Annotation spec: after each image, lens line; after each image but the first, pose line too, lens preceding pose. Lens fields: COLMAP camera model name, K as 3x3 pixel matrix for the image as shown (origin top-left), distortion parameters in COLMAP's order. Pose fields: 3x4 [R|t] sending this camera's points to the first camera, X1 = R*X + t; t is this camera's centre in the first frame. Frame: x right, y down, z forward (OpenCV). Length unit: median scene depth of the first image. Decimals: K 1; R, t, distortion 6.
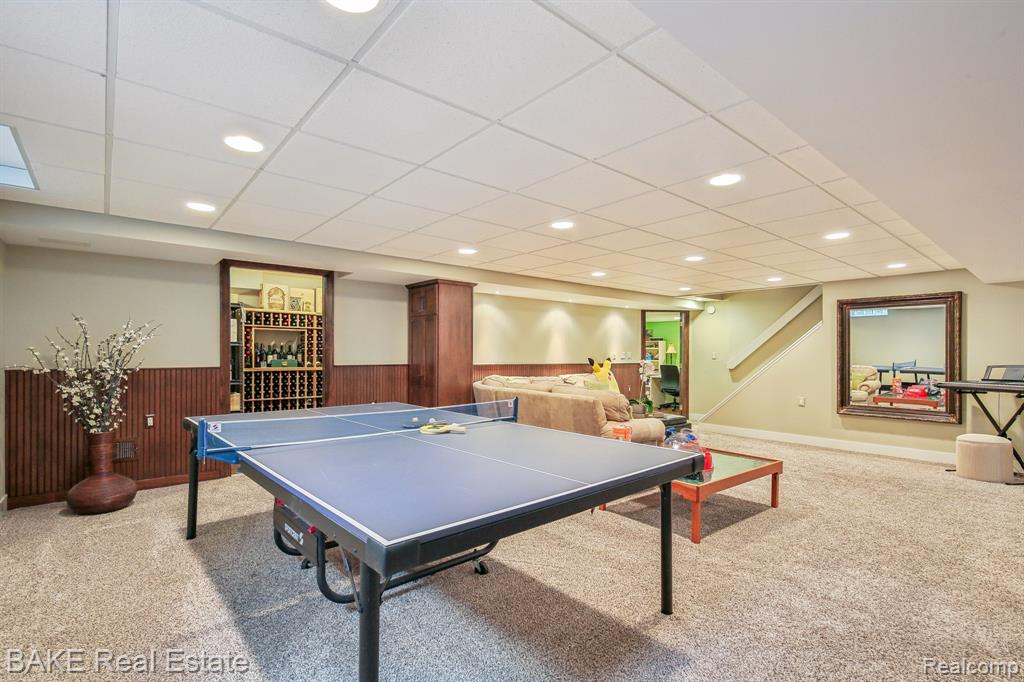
lens RADIAL K [[473.3, 0, 505.0], [0, 473.3, 350.4], [0, 0, 1]] dist [-0.004852, -0.001502]
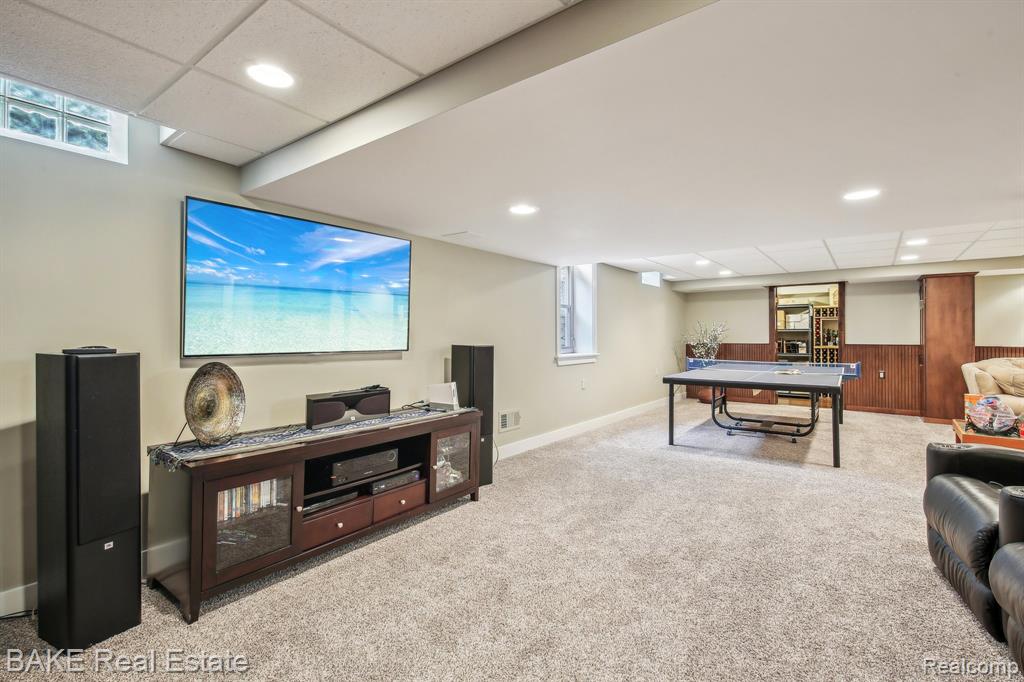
lens RADIAL K [[473.3, 0, 521.7], [0, 473.3, 331.2], [0, 0, 1]] dist [-0.004852, -0.001502]
pose [[0.229875, -0.013290, -0.973129, 0.728610], [0.006764, 0.999904, -0.012058, 0.002412], [0.973197, -0.003810, 0.229943, -0.267302]]
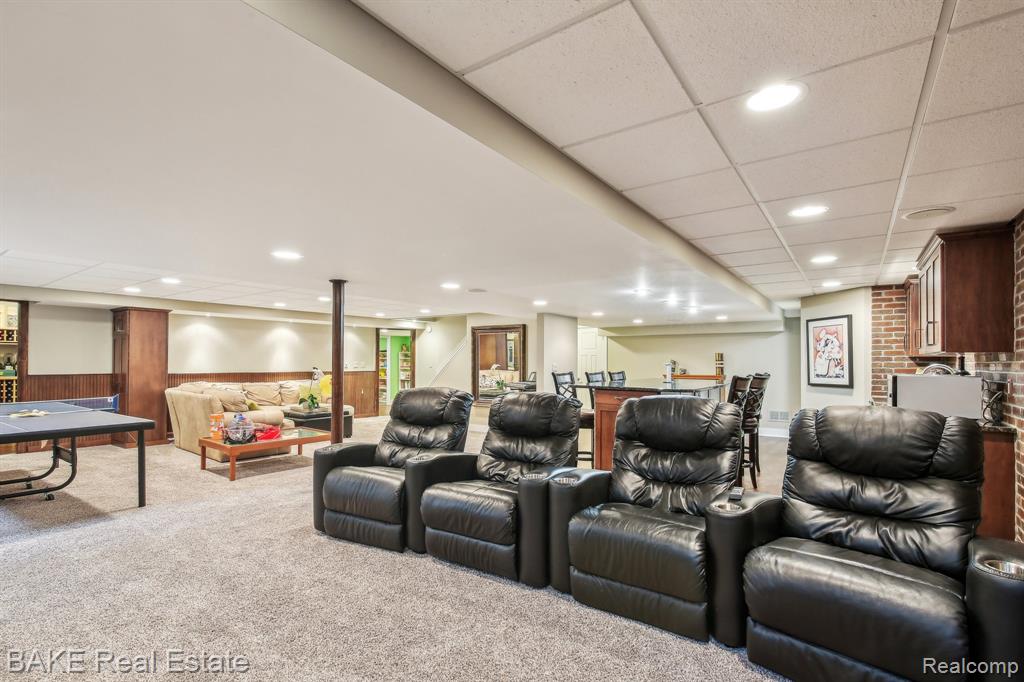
lens RADIAL K [[473.3, 0, 499.9], [0, 473.3, 358.1], [0, 0, 1]] dist [-0.004852, -0.001502]
pose [[0.969948, 0.001830, 0.243305, 0.472828], [-0.002164, 0.999997, 0.001107, -0.014237], [-0.243303, -0.001601, 0.969949, -0.432087]]
